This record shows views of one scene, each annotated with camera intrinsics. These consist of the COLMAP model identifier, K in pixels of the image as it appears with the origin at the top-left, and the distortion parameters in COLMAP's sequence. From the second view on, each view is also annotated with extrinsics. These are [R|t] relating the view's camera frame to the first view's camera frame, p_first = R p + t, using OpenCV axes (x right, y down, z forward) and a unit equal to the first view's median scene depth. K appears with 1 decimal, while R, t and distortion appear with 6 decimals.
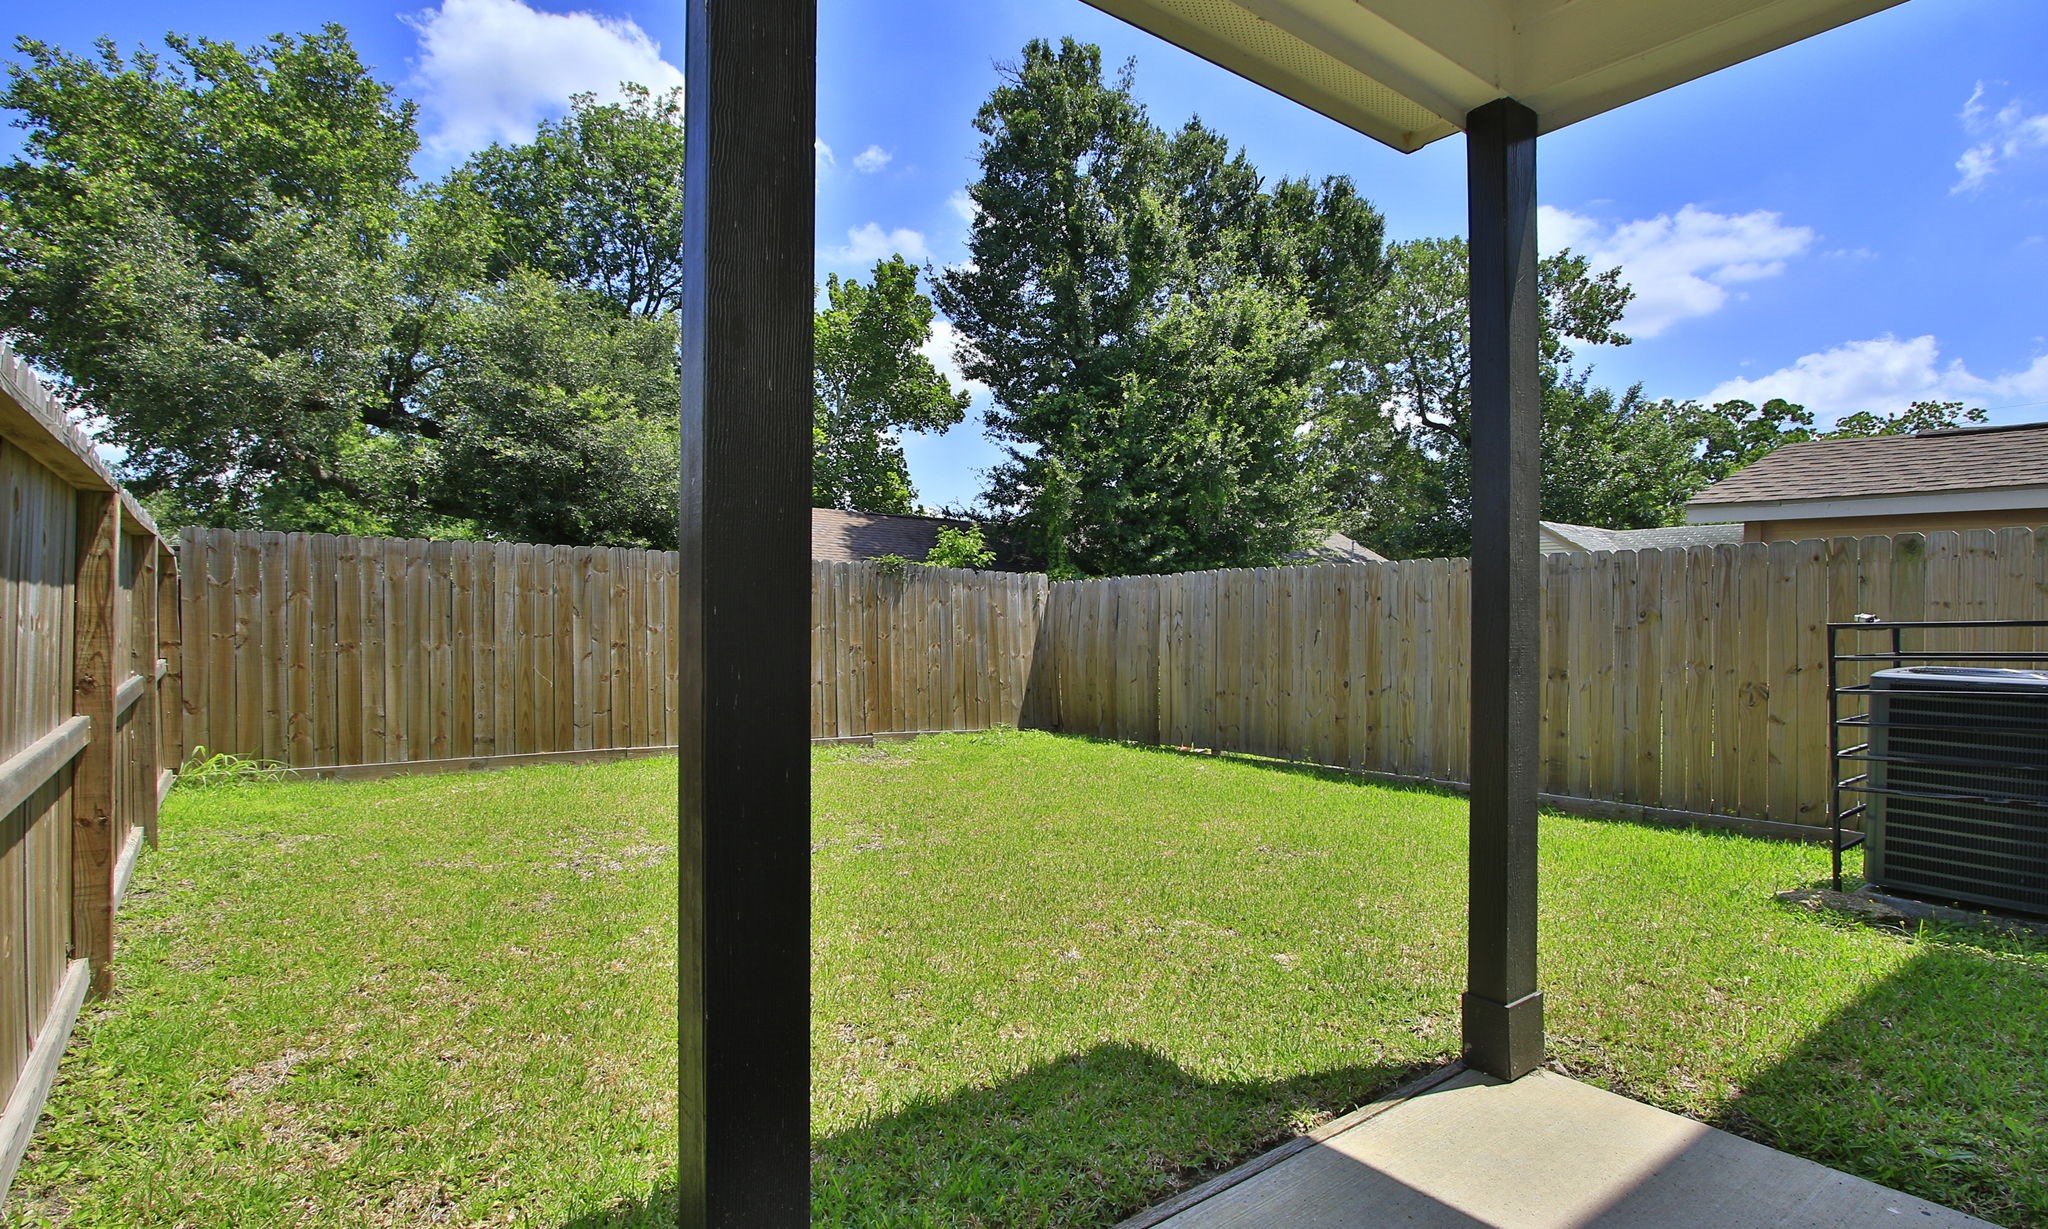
lens RADIAL K [[937.9, 0, 1077.6], [0, 937.9, 612.2], [0, 0, 1]] dist [-0.014024, -0.000744]
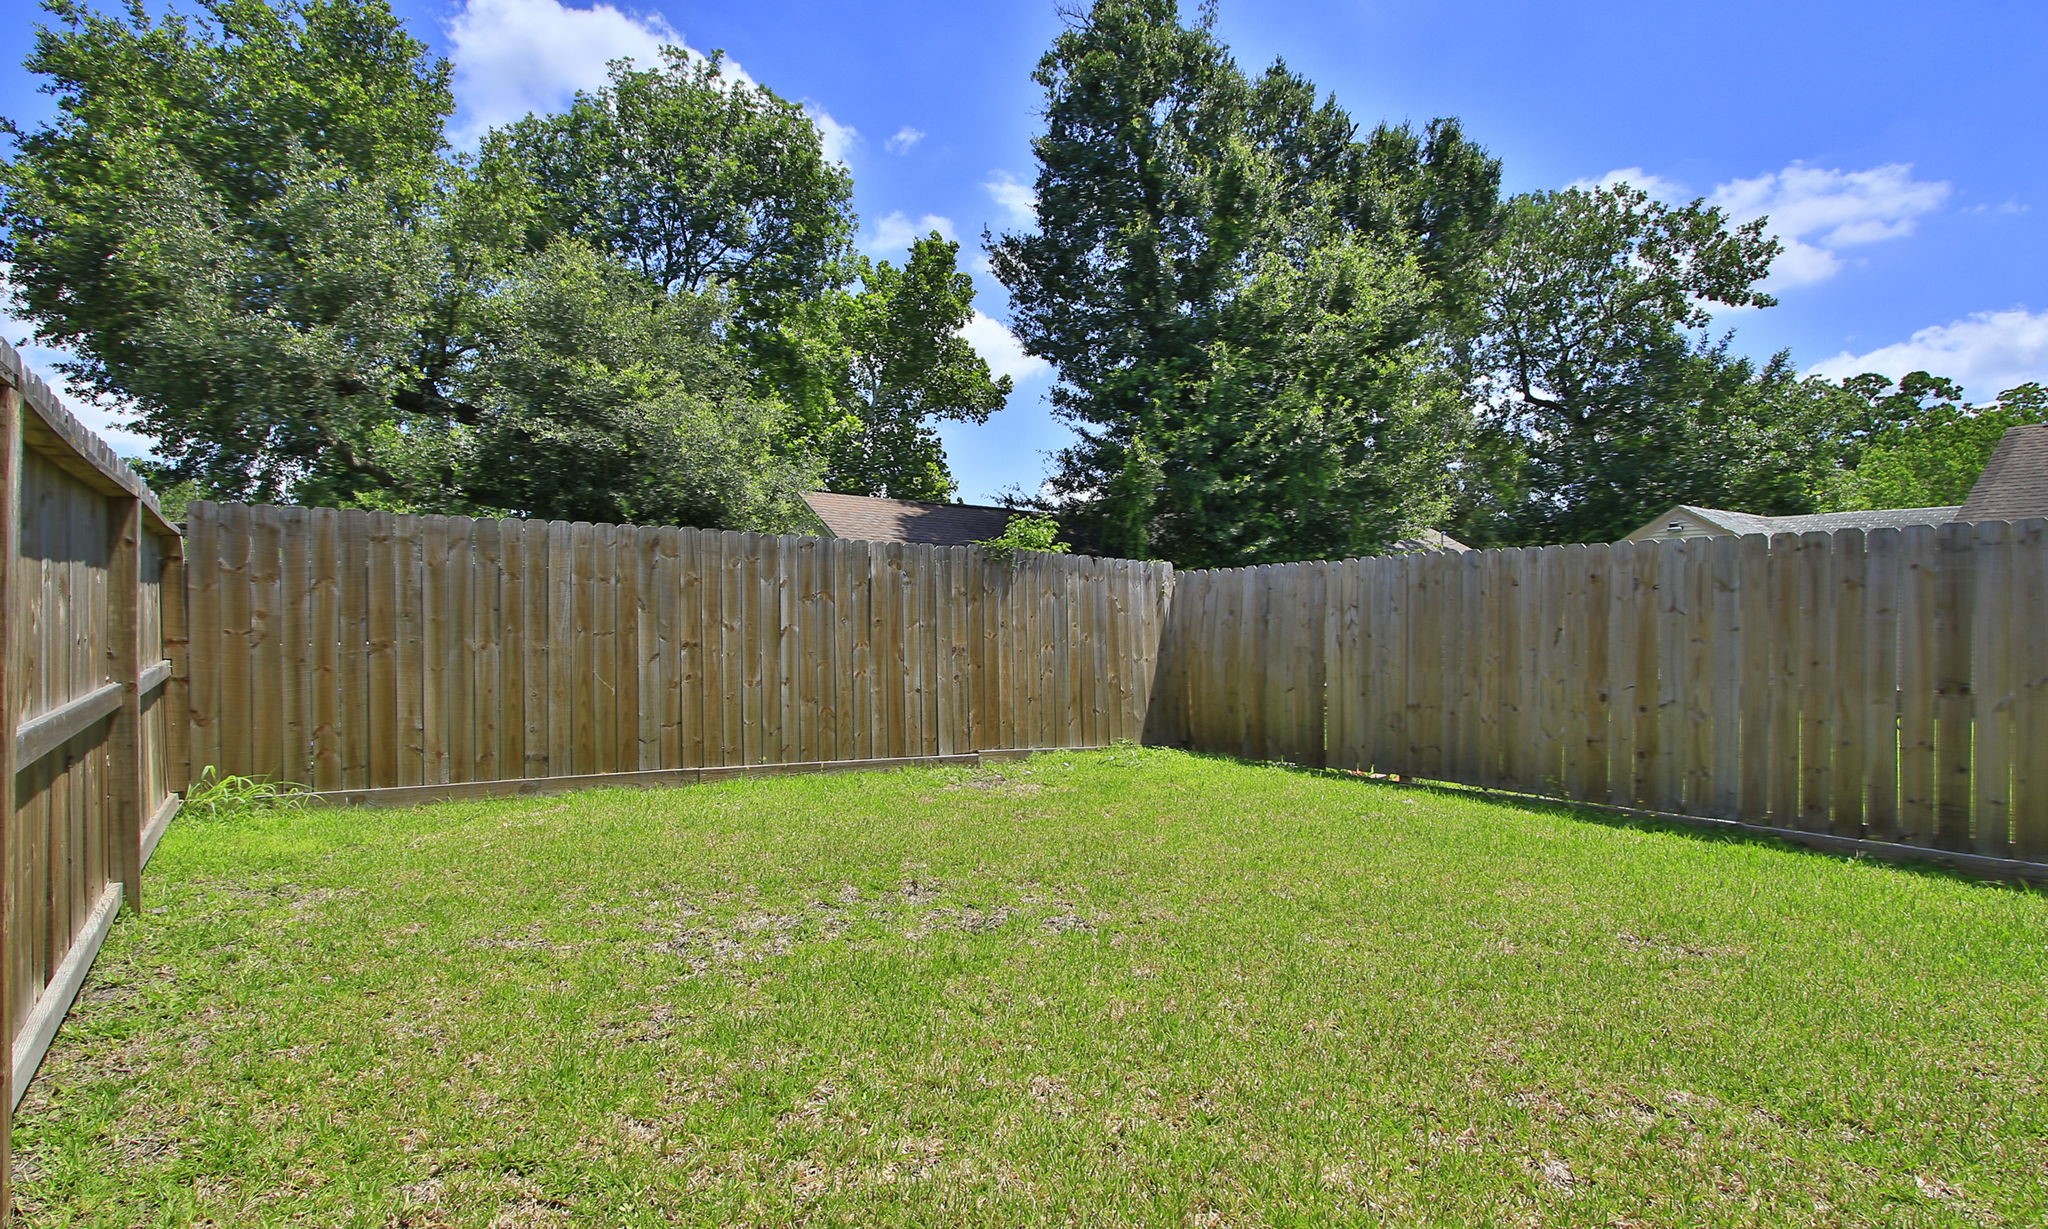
lens RADIAL K [[947.0, 0, 1019.8], [0, 947.0, 616.0], [0, 0, 1]] dist [-0.016856, 0.000632]
pose [[0.997590, 0.000792, -0.069384, -0.090226], [-0.000607, 0.999996, 0.002686, 0.004647], [0.069386, -0.002637, 0.997586, 0.116043]]
